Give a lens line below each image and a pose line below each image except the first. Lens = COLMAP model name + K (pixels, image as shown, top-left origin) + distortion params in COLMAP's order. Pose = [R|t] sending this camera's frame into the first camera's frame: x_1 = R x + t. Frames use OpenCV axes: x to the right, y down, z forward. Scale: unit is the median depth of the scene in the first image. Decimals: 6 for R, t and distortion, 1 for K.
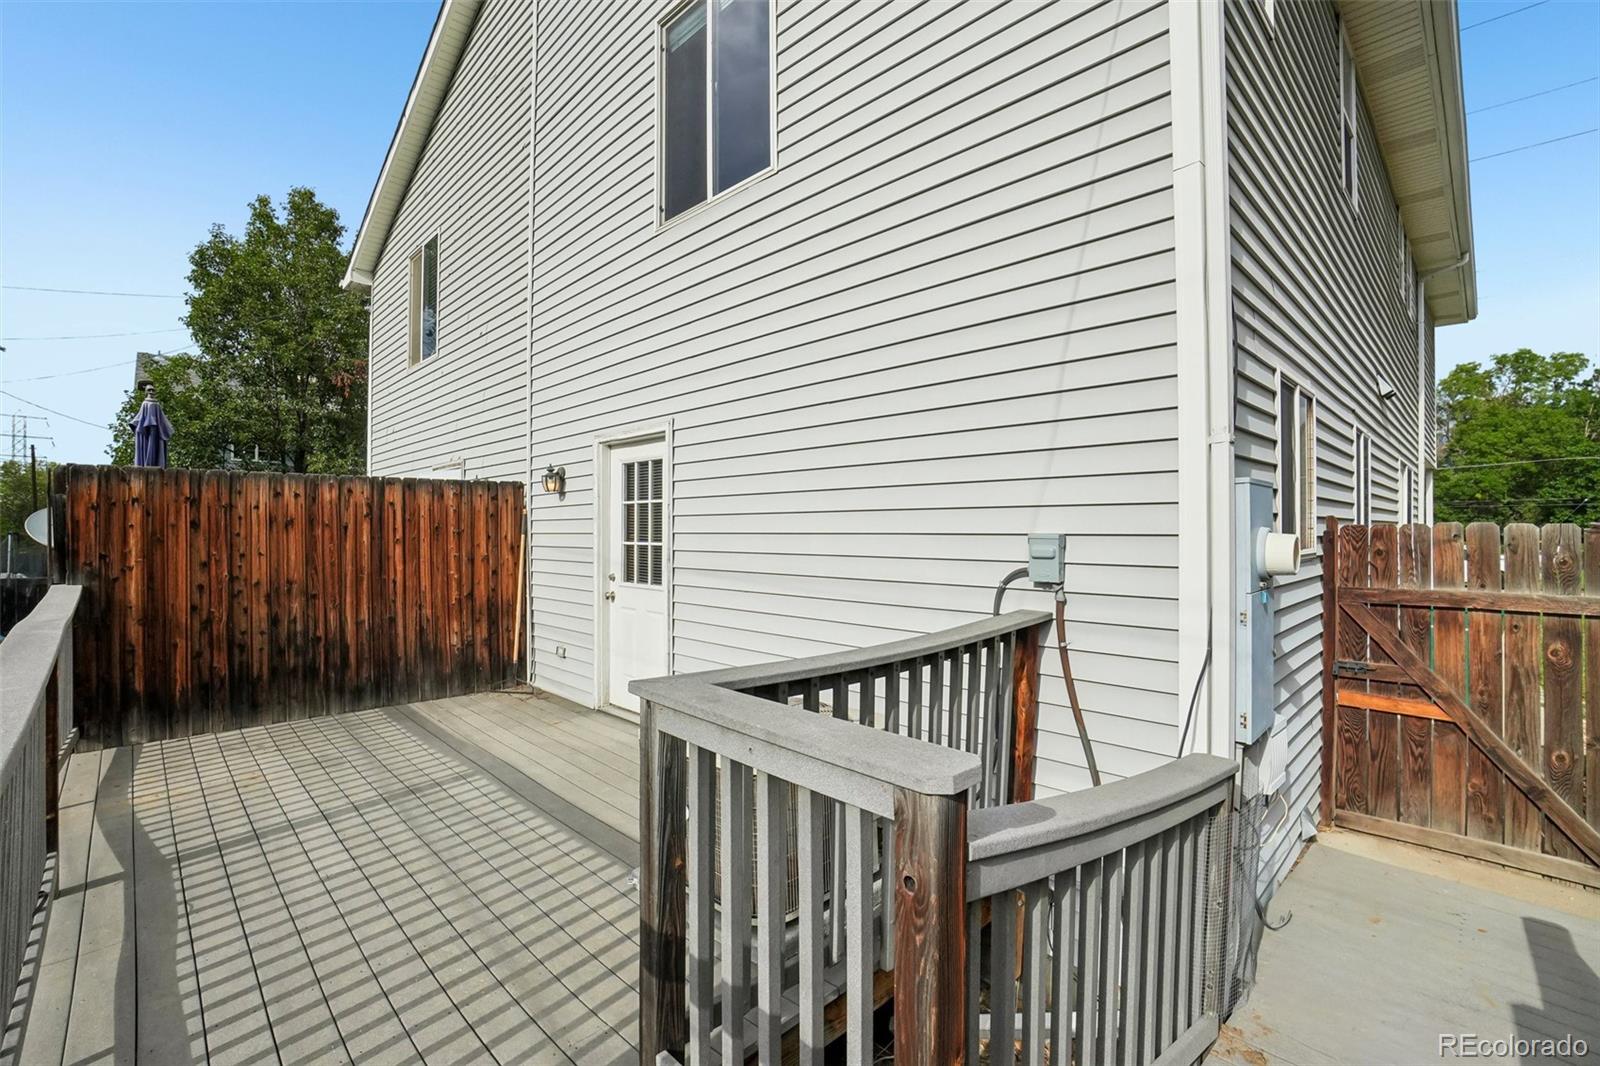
lens RADIAL K [[723.8, 0, 794.4], [0, 723.8, 528.8], [0, 0, 1]] dist [-0.063883, 0.023054]
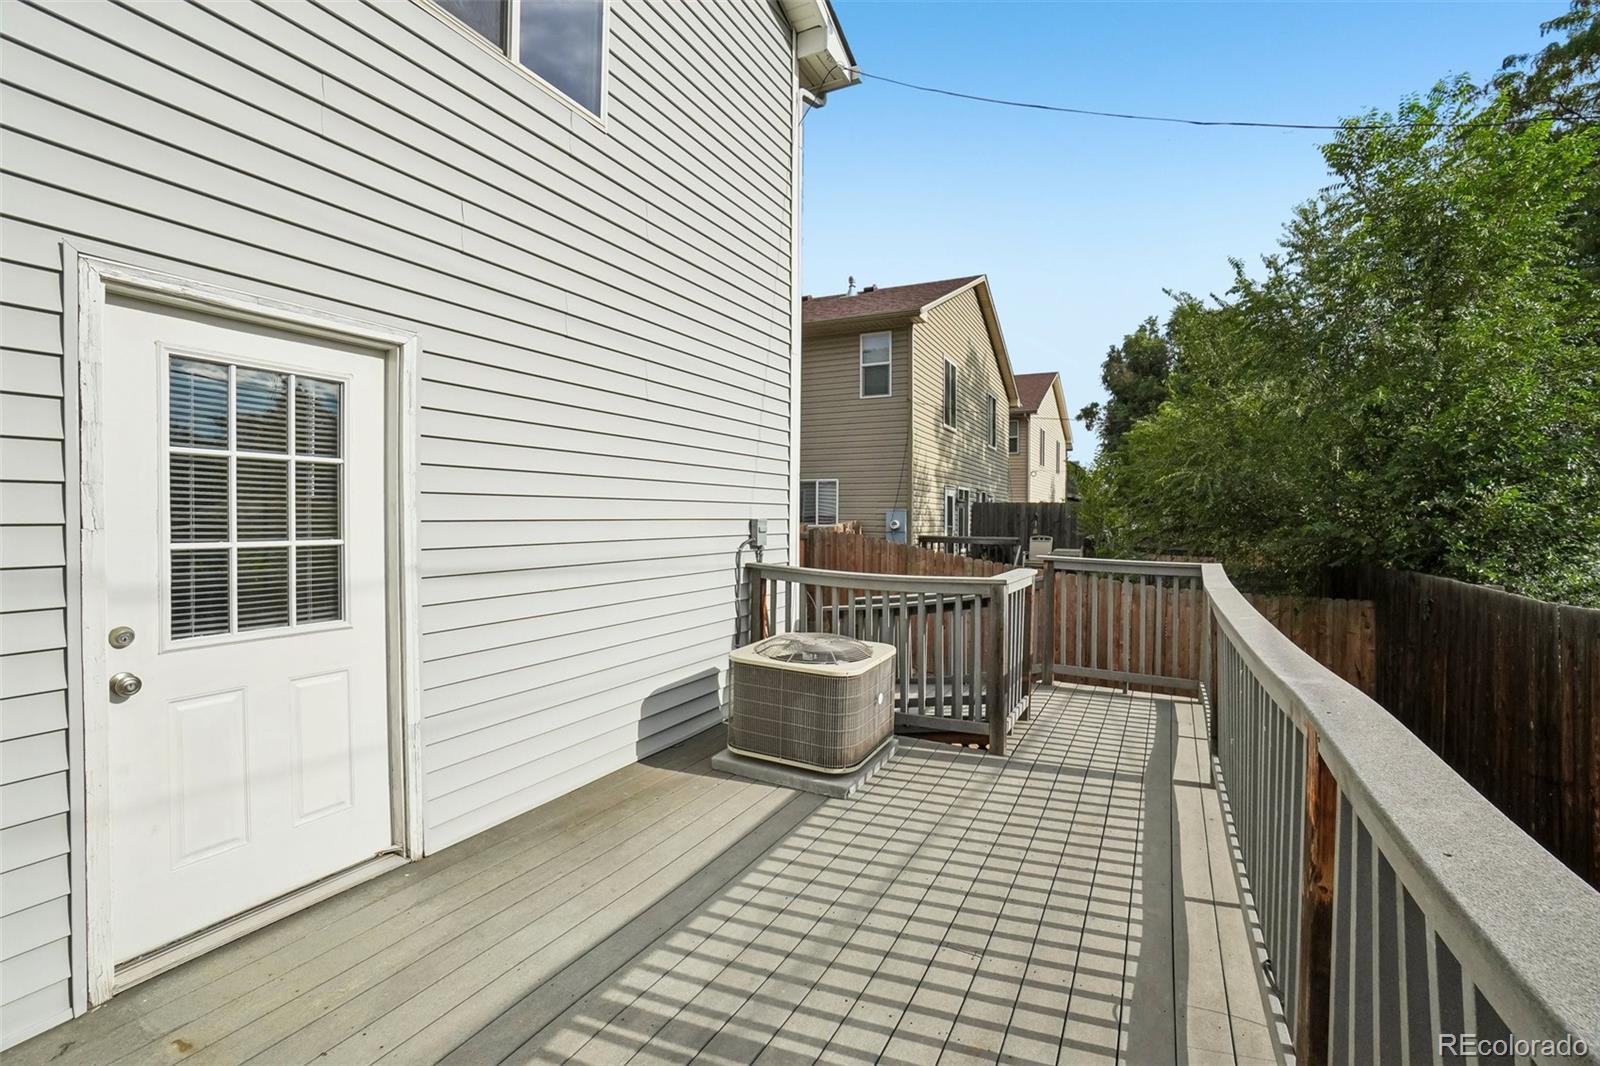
lens RADIAL K [[723.8, 0, 794.4], [0, 723.8, 528.8], [0, 0, 1]] dist [-0.063883, 0.023054]
pose [[-0.330662, -0.017266, 0.943591, -0.968334], [-0.005716, 0.999851, 0.016292, 0.001709], [-0.943732, -0.000006, -0.330712, 1.047948]]
